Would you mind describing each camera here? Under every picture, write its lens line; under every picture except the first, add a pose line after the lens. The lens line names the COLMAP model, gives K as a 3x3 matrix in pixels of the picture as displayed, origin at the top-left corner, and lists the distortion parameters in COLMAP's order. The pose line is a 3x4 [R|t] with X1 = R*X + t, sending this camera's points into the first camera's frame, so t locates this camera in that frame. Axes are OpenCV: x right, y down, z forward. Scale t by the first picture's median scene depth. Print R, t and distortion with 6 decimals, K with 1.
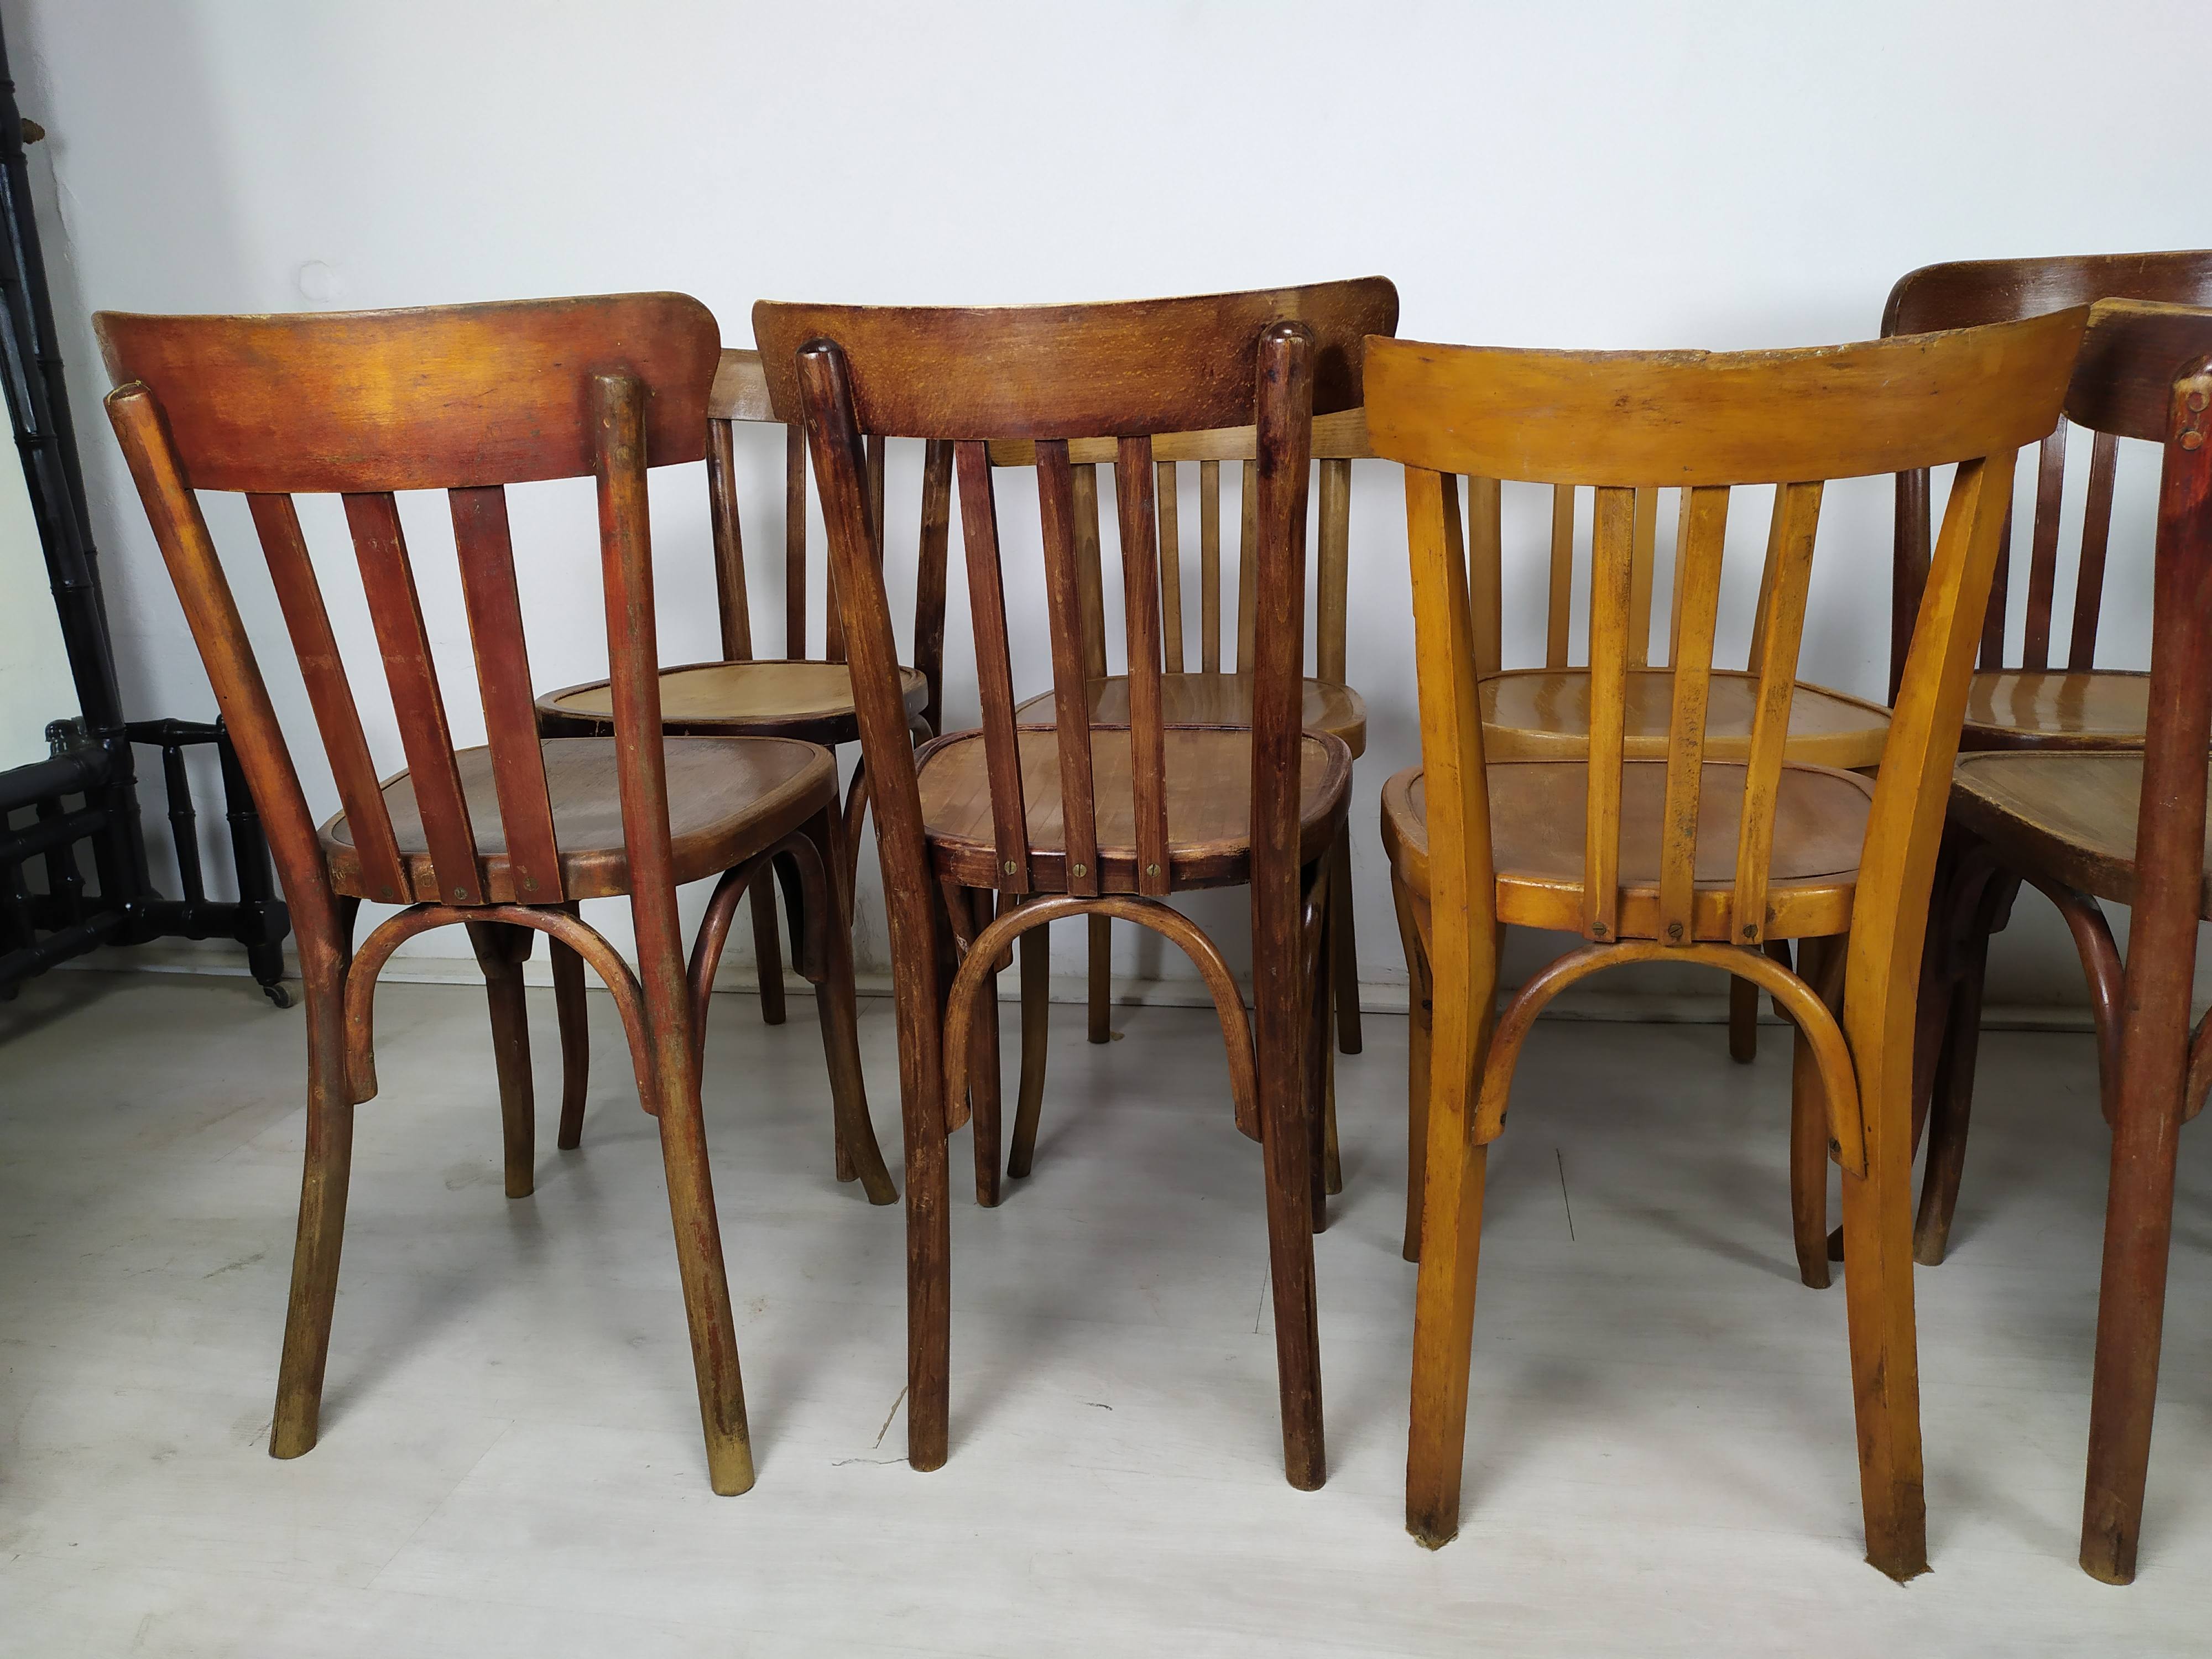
lens RADIAL K [[1631.9, 0, 1106.0], [0, 1631.9, 829.5], [0, 0, 1]] dist [0.080025, -0.109639]
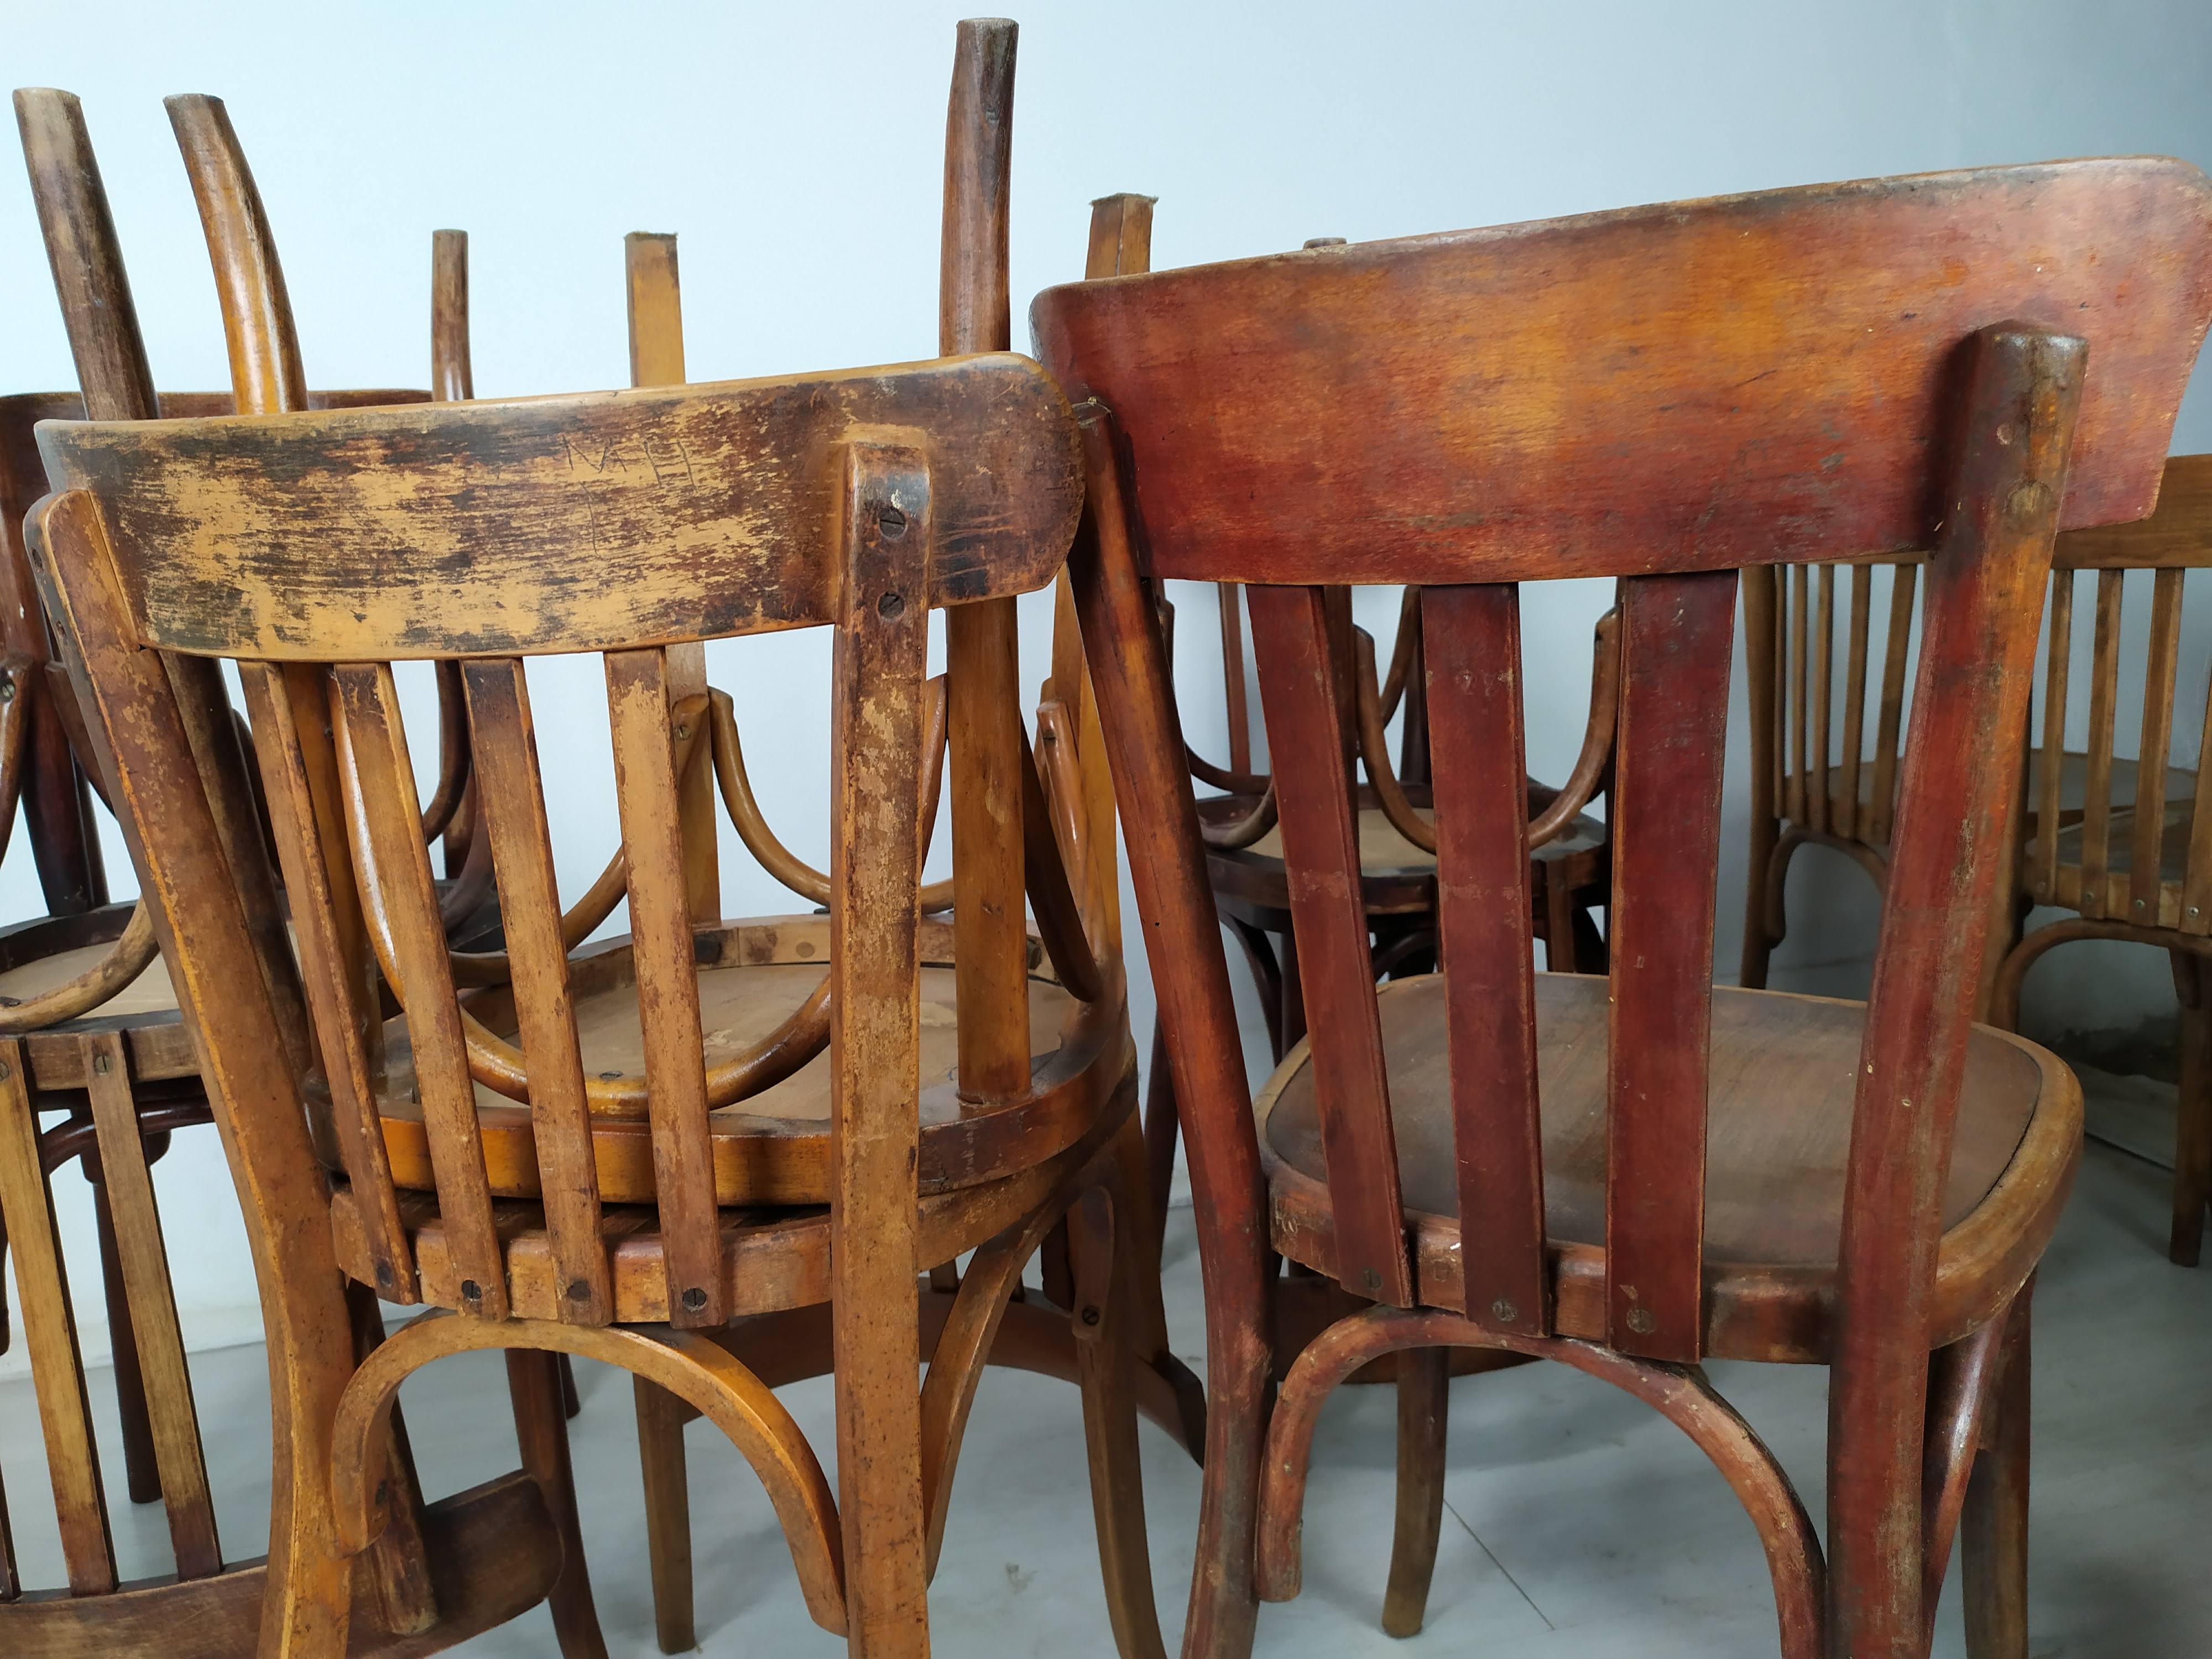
lens RADIAL K [[1631.9, 0, 1106.0], [0, 1631.9, 829.5], [0, 0, 1]] dist [0.080025, -0.109639]
pose [[0.911839, 0.070796, -0.404398, -0.339566], [-0.096896, 0.994303, -0.044416, -0.093032], [0.398950, 0.079685, 0.913504, 0.488933]]
